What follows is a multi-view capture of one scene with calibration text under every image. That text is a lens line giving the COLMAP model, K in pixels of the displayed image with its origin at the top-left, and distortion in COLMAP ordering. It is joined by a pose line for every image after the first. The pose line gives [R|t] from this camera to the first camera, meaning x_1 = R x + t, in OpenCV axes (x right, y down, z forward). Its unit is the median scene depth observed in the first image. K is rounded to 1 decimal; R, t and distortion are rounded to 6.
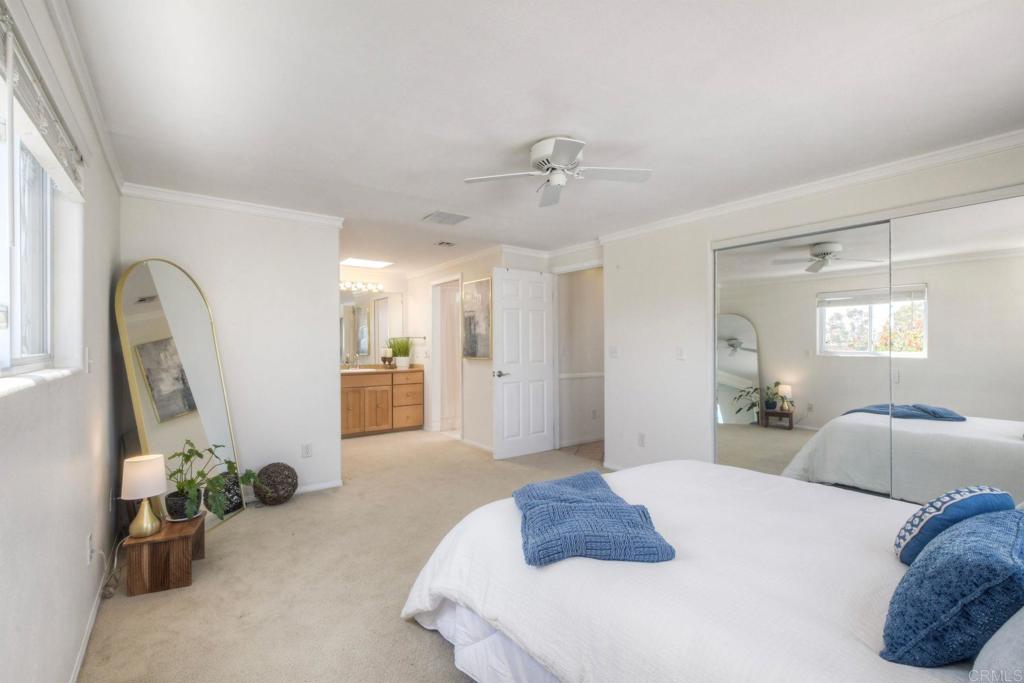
lens RADIAL K [[454.0, 0, 515.7], [0, 454.0, 342.9], [0, 0, 1]] dist [0.000130, -0.000008]
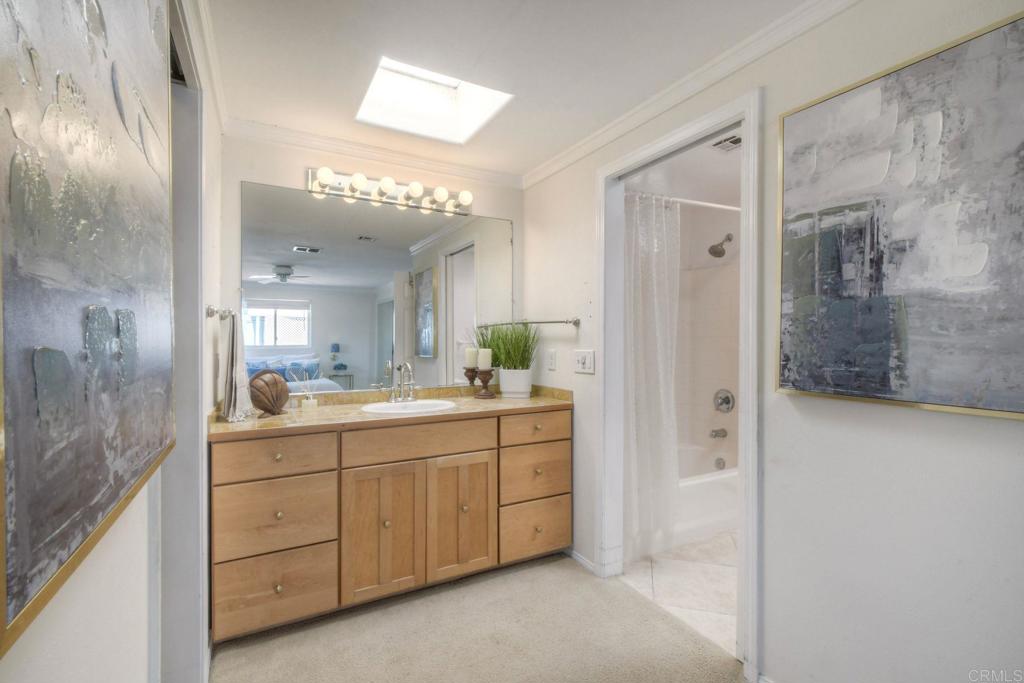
lens RADIAL K [[465.8, 0, 512.0], [0, 465.8, 341.5], [0, 0, 1]] dist [0.000313, -0.000011]
pose [[0.989557, 0.008102, -0.143914, -0.203201], [-0.006528, 0.999914, 0.011406, 0.000883], [0.143994, -0.010348, 0.989524, 0.614420]]
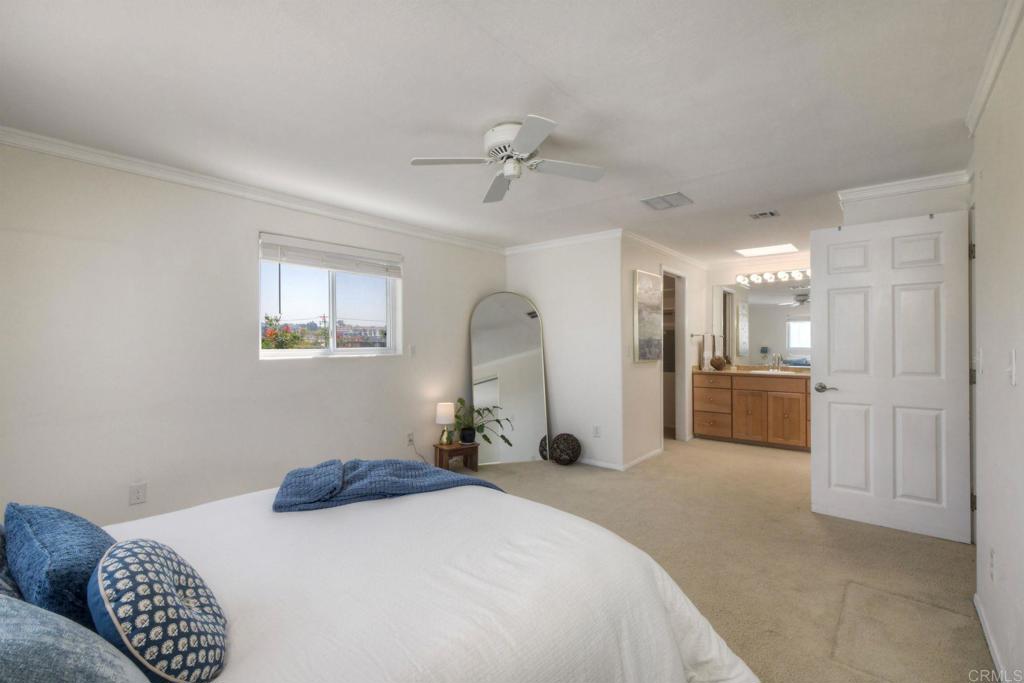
lens RADIAL K [[454.0, 0, 515.7], [0, 454.0, 342.9], [0, 0, 1]] dist [0.000130, -0.000008]
pose [[0.224446, 0.002164, -0.974484, 0.391980], [0.004179, 0.999986, 0.003183, -0.001293], [0.974478, -0.004787, 0.224434, 0.308396]]
